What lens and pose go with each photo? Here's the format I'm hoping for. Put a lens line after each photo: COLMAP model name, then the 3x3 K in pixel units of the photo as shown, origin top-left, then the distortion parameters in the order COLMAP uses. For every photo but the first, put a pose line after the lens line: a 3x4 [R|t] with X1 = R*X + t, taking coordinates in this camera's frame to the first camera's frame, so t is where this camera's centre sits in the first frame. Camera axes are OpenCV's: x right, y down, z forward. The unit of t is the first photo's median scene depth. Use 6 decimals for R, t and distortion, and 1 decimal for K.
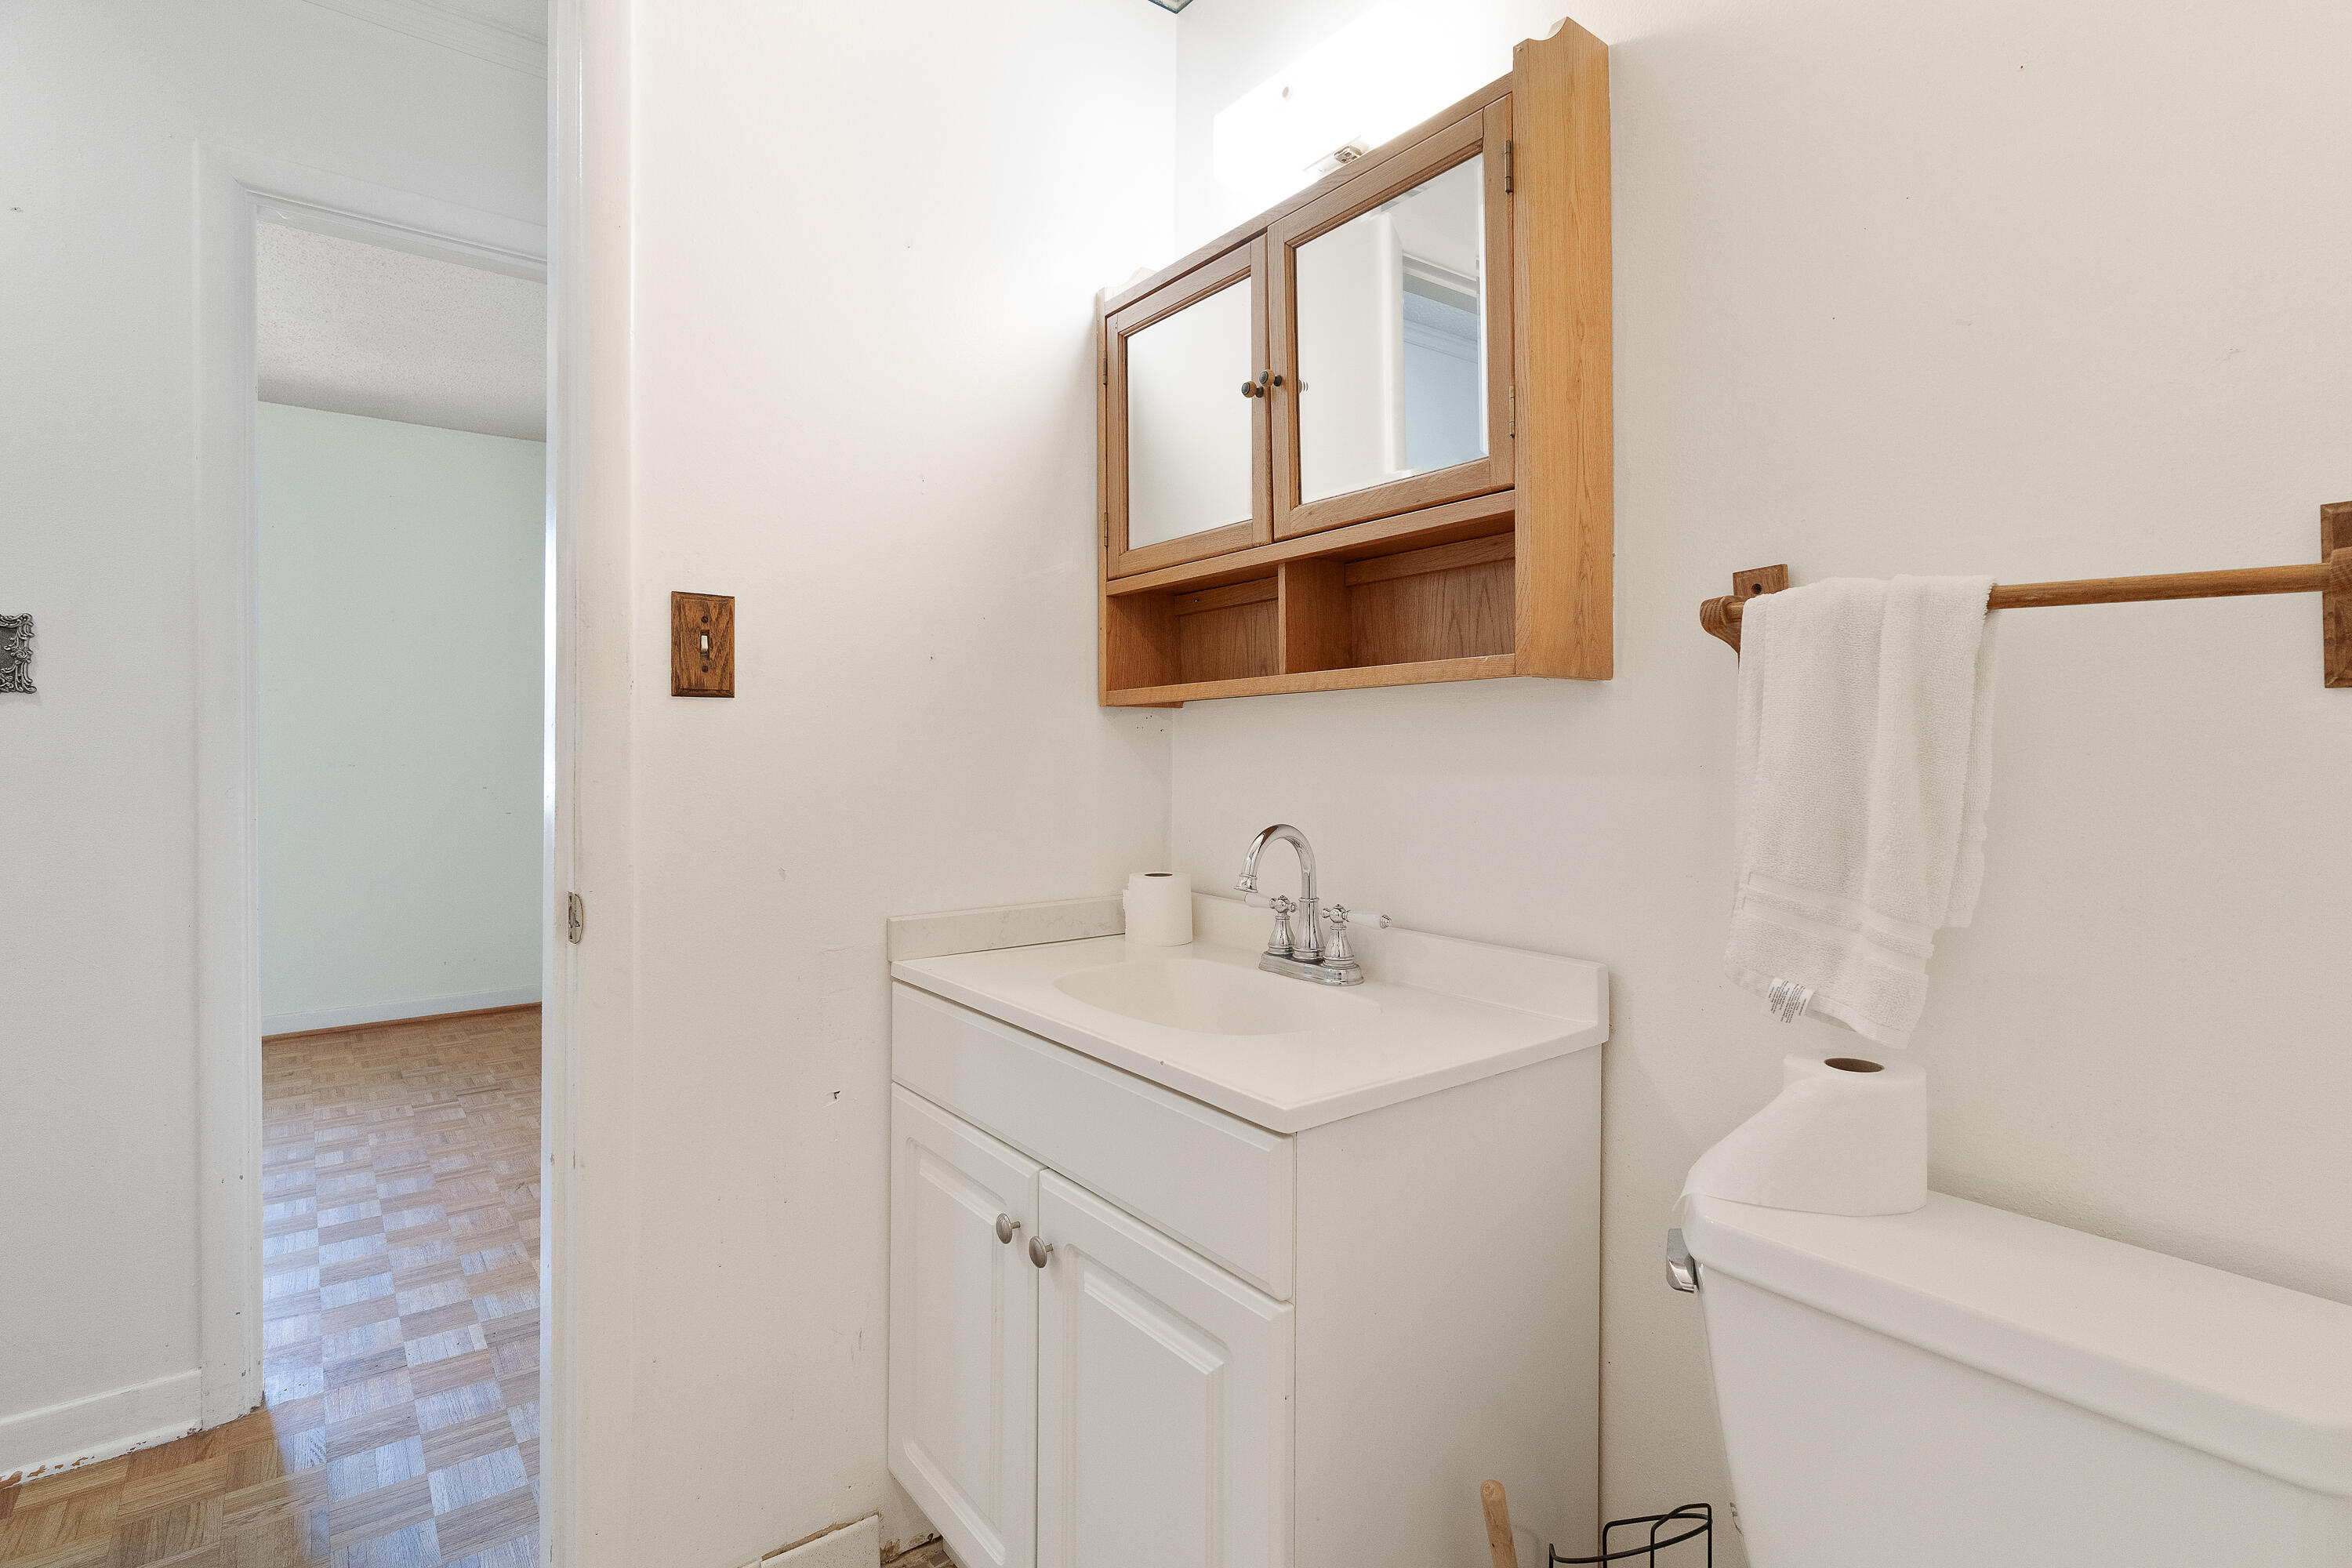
lens RADIAL K [[1125.7, 0, 1176.8], [0, 1125.7, 772.3], [0, 0, 1]] dist [0.004263, -0.000251]
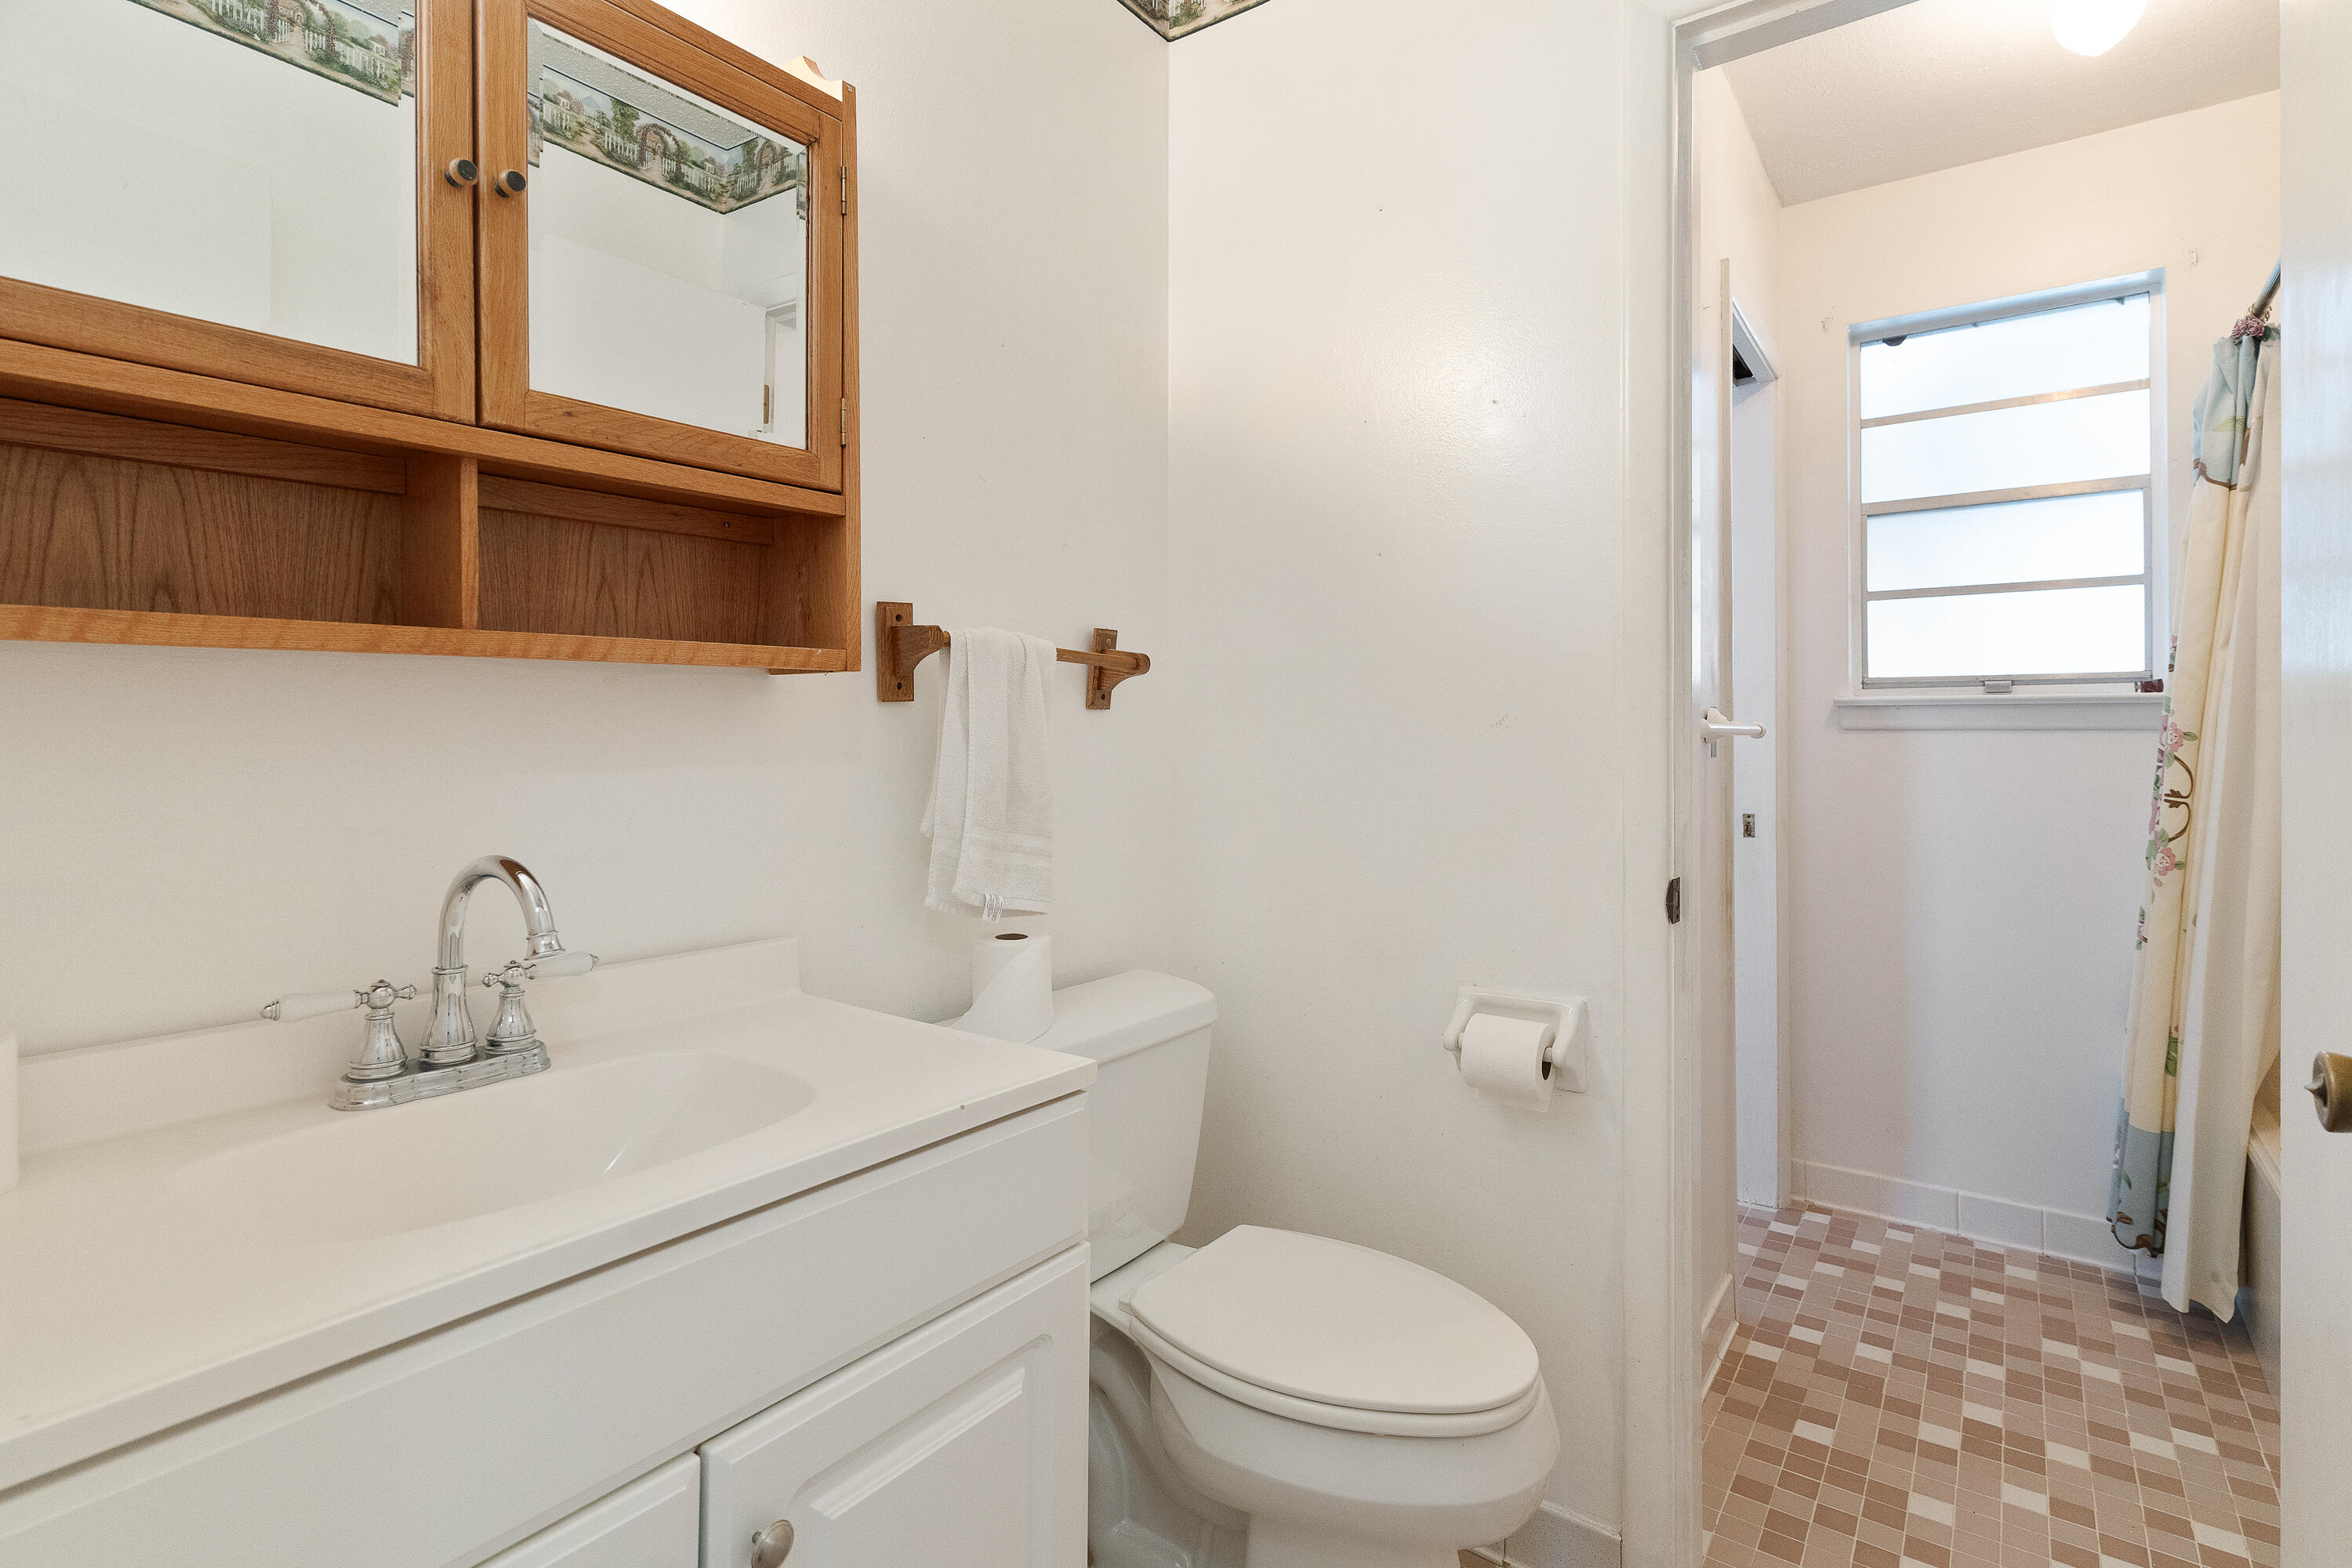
lens RADIAL K [[1131.1, 0, 1184.3], [0, 1131.1, 742.1], [0, 0, 1]] dist [0.001656, 0.000224]
pose [[-0.274360, -0.017365, 0.961470, -0.689575], [0.011072, 0.999714, 0.021215, -0.032093], [-0.961563, 0.016466, -0.274089, 0.825473]]
